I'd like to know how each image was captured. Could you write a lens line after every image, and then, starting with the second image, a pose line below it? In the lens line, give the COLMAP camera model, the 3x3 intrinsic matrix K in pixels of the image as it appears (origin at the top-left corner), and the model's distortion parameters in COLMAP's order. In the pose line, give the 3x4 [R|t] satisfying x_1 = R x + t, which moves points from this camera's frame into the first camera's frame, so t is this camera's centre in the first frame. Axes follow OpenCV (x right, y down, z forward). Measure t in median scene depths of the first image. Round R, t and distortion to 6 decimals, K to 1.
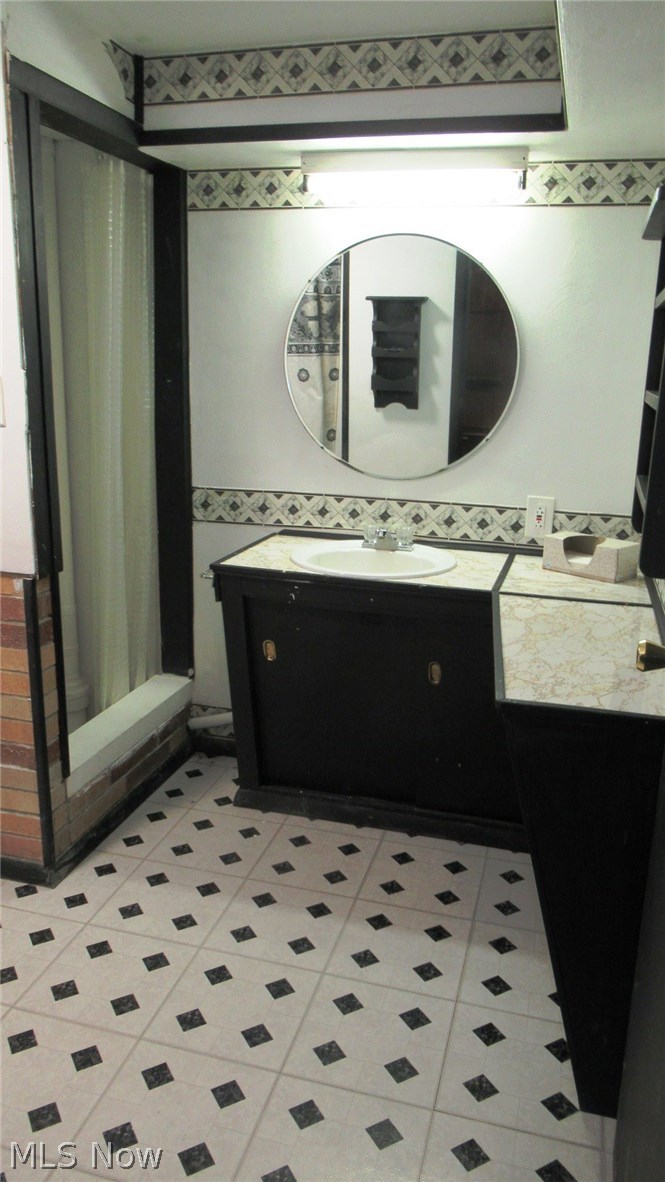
lens RADIAL K [[867.1, 0, 335.1], [0, 867.1, 594.5], [0, 0, 1]] dist [-0.020750, -0.008972]
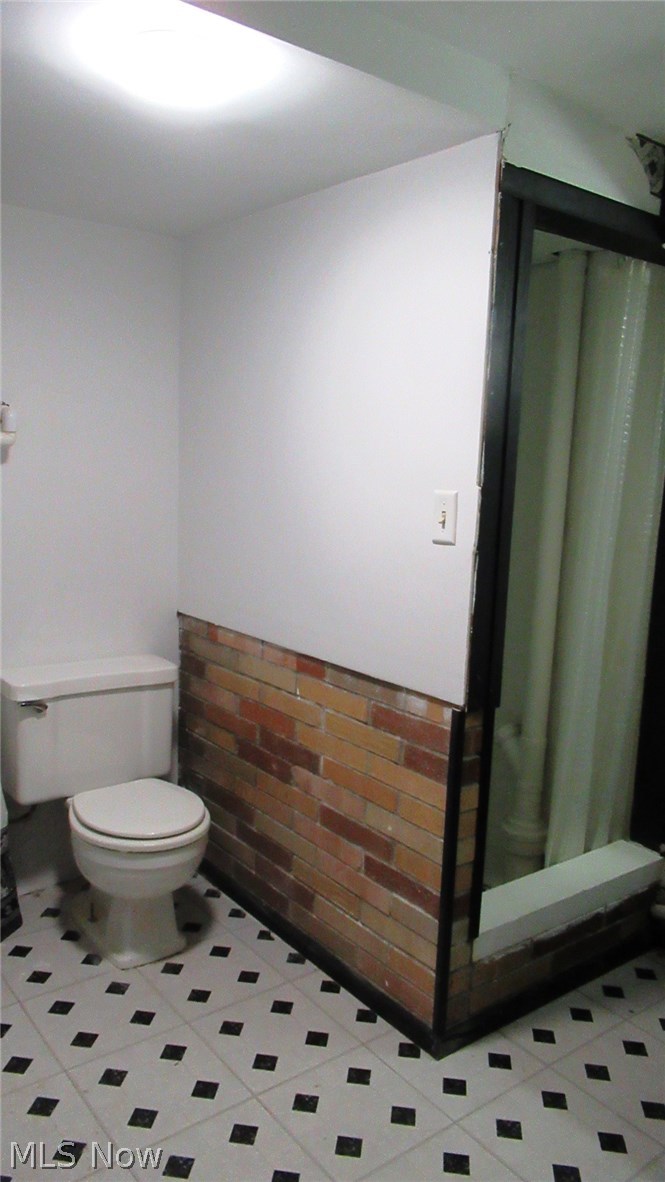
lens RADIAL K [[867.1, 0, 327.0], [0, 867.1, 584.0], [0, 0, 1]] dist [-0.020750, -0.008972]
pose [[0.794035, 0.097954, -0.599928, 0.062646], [-0.179968, 0.980568, -0.078093, -0.046354], [0.580621, 0.169976, 0.796233, 0.153555]]
